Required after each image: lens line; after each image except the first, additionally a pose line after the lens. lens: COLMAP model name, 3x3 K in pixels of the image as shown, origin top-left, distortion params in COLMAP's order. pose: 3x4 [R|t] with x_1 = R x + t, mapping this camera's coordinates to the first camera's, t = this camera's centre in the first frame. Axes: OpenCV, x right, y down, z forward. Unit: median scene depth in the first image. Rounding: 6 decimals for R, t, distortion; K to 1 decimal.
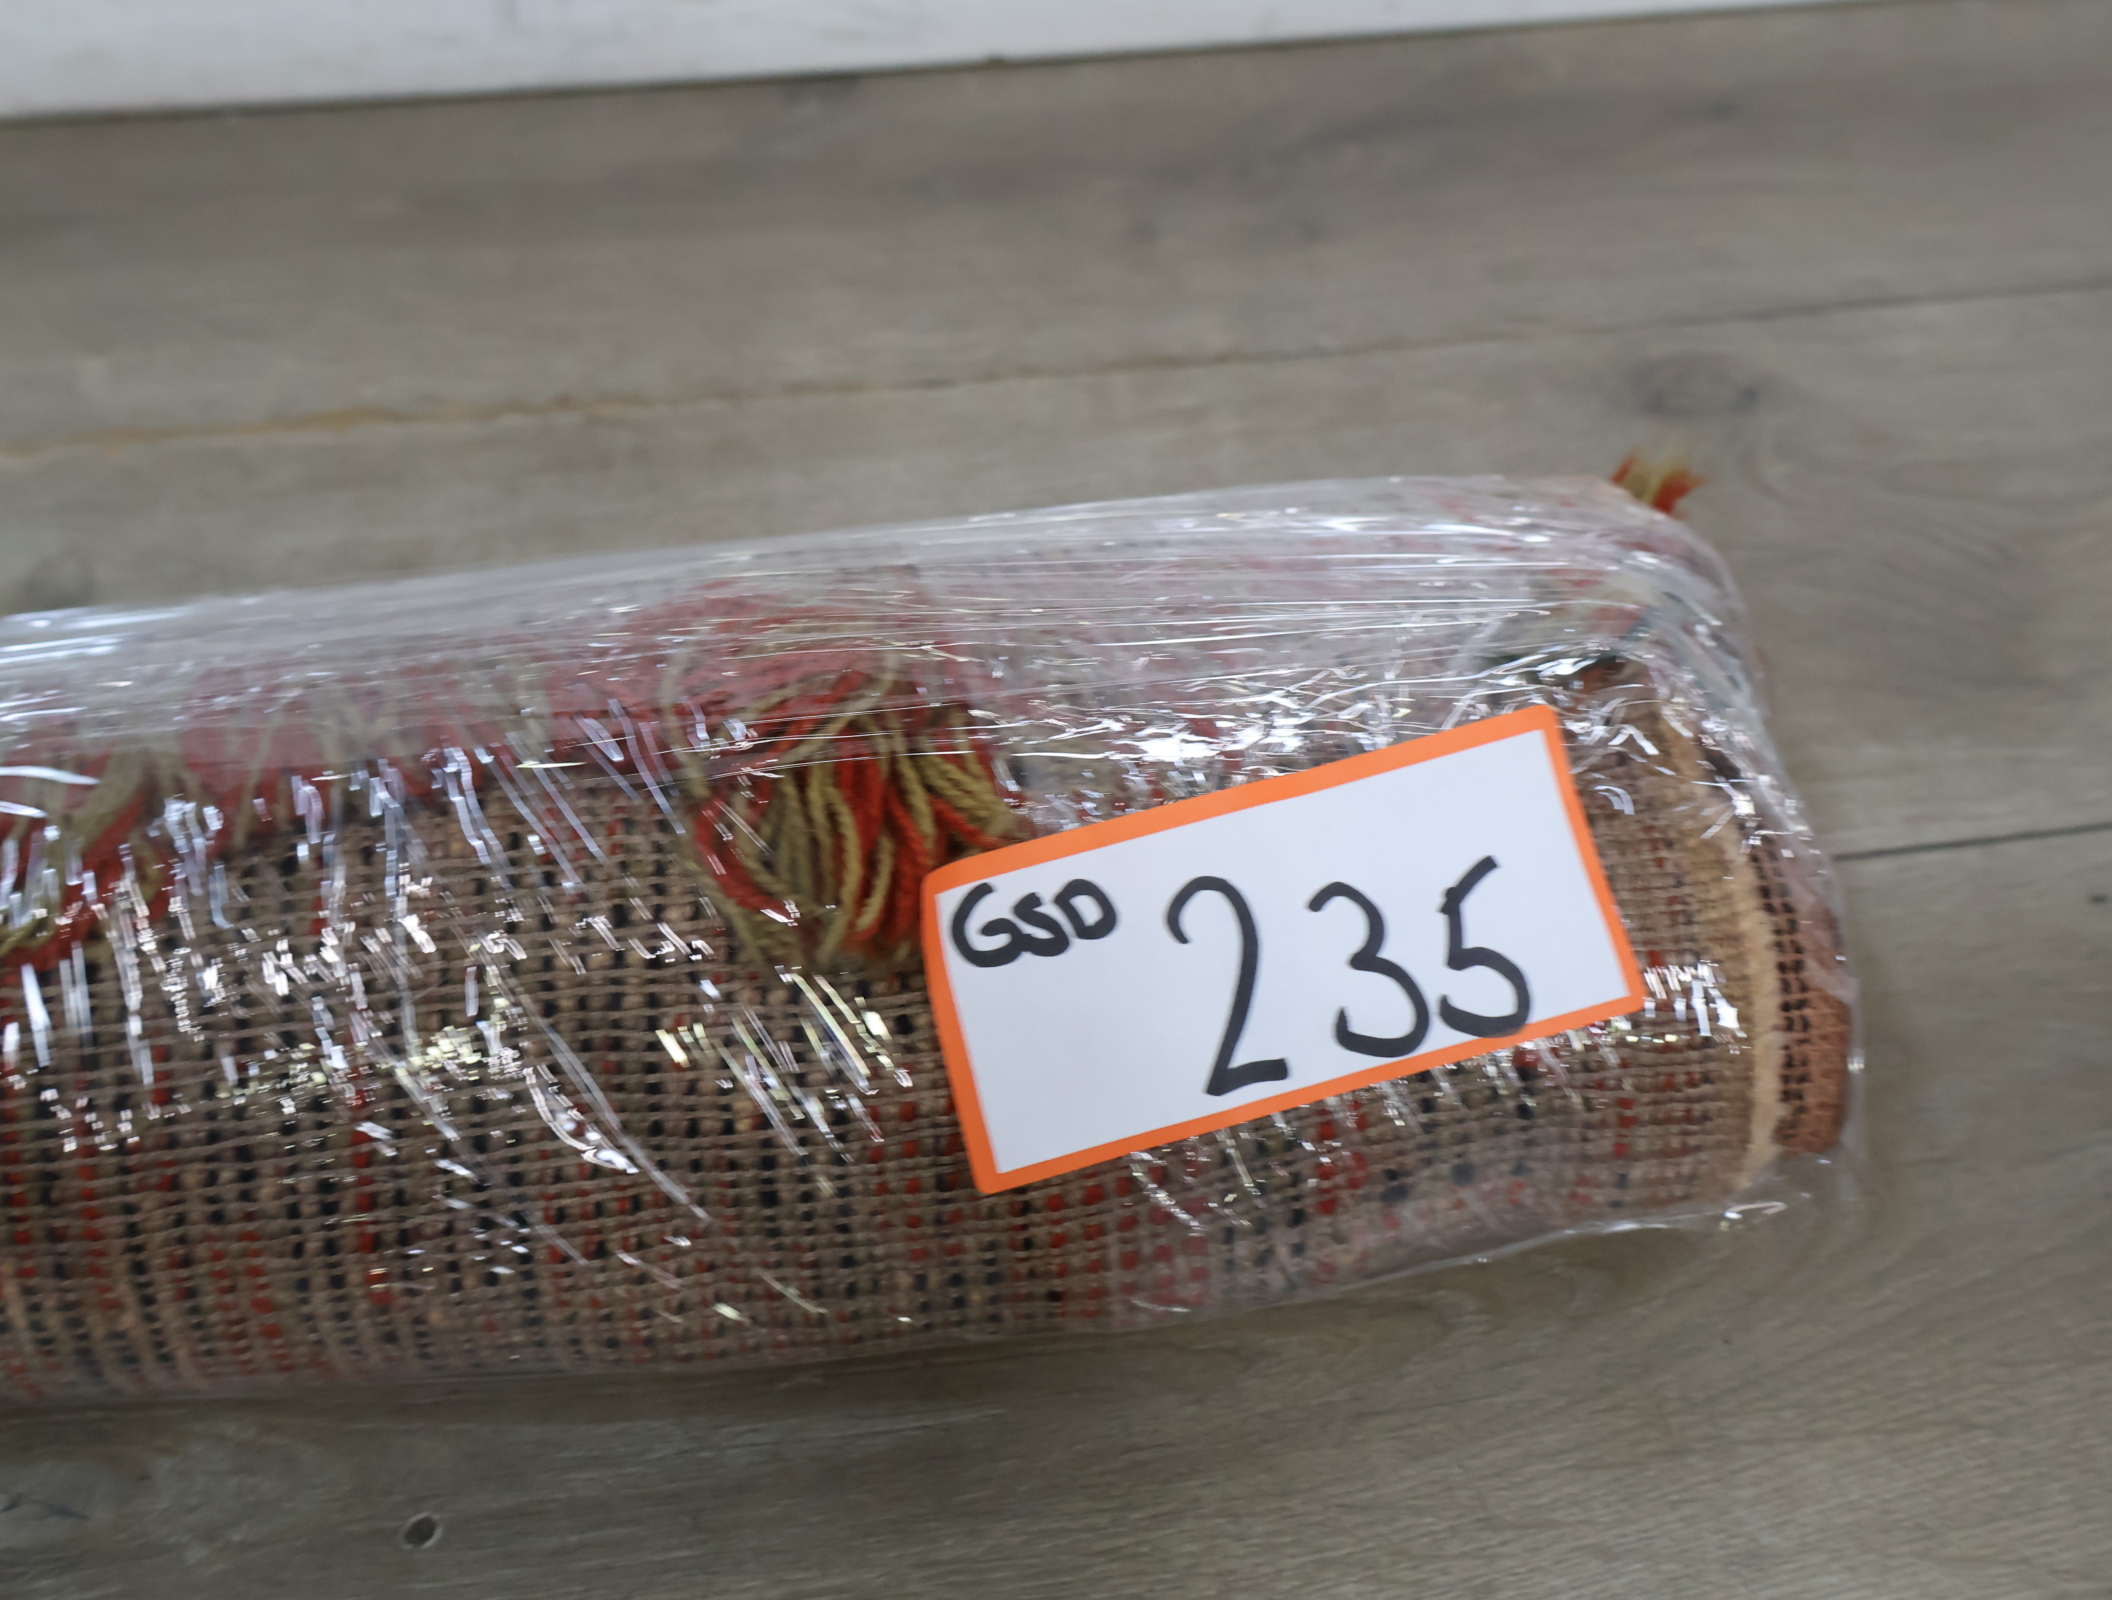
lens RADIAL K [[2058.4, 0, 1051.3], [0, 2058.4, 803.6], [0, 0, 1]] dist [0.001179, 0.000000]
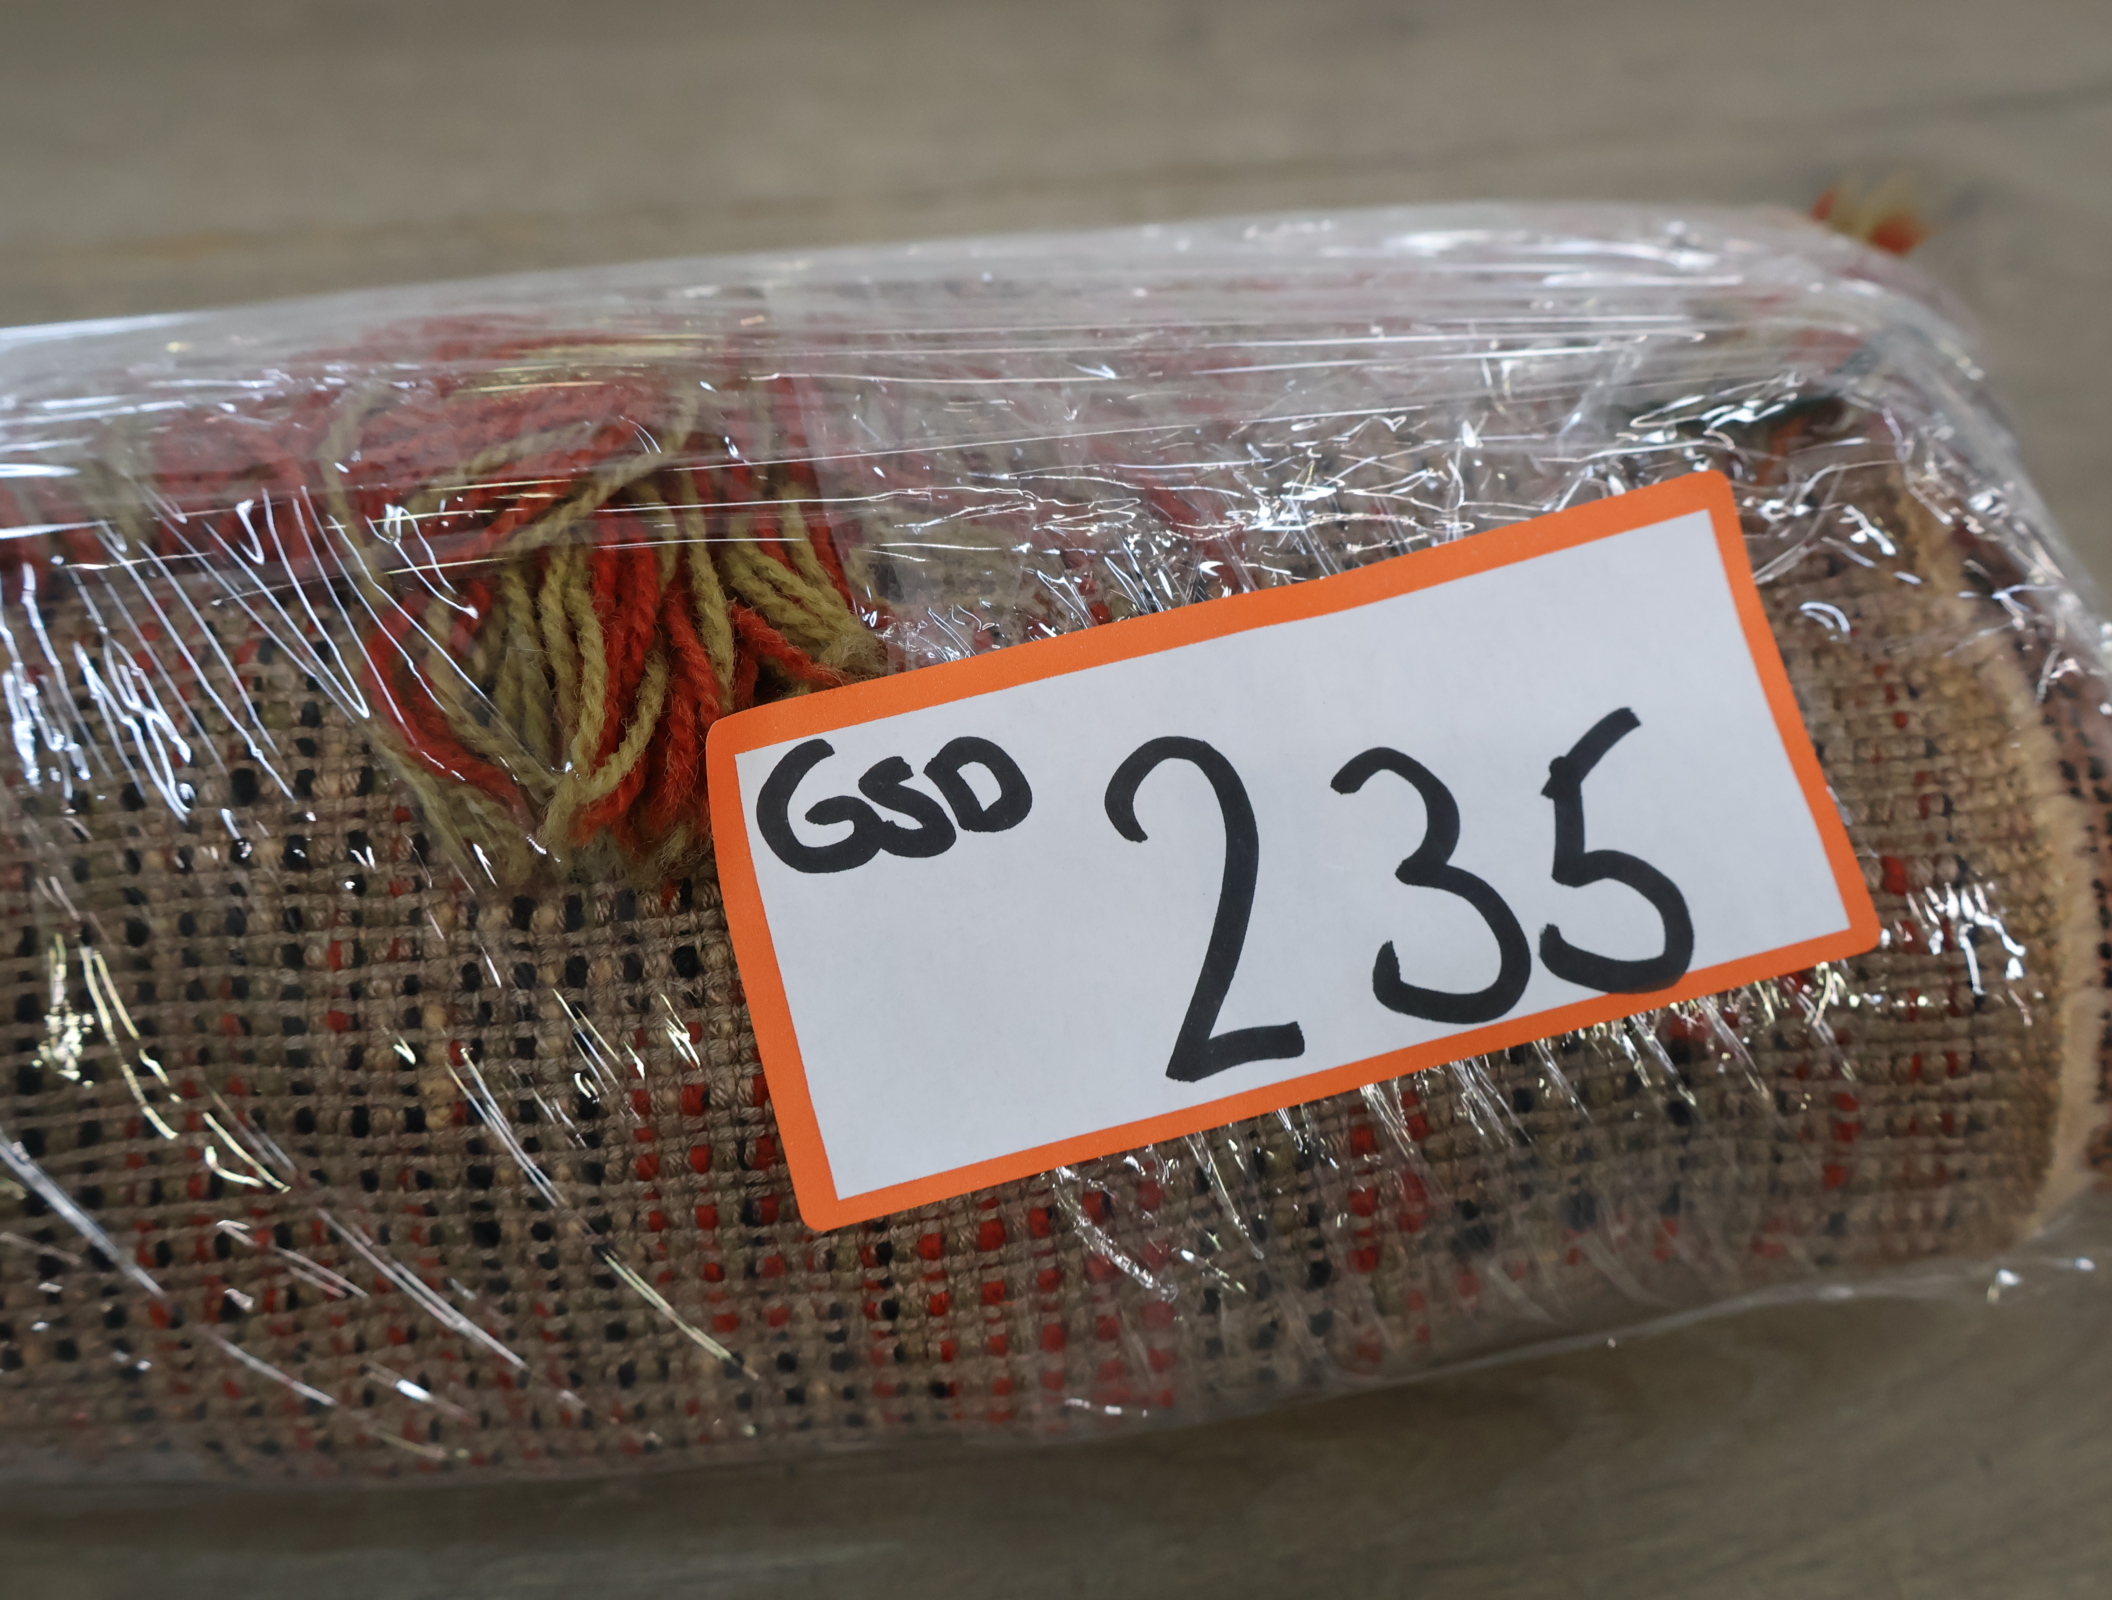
lens RADIAL K [[2058.4, 0, 1063.0], [0, 2058.4, 796.7], [0, 0, 1]] dist [0.001179, 0.000000]
pose [[0.998350, 0.003560, -0.057309, 0.077604], [-0.004025, 0.999960, -0.008007, 0.059166], [0.057279, 0.008225, 0.998324, 0.362037]]
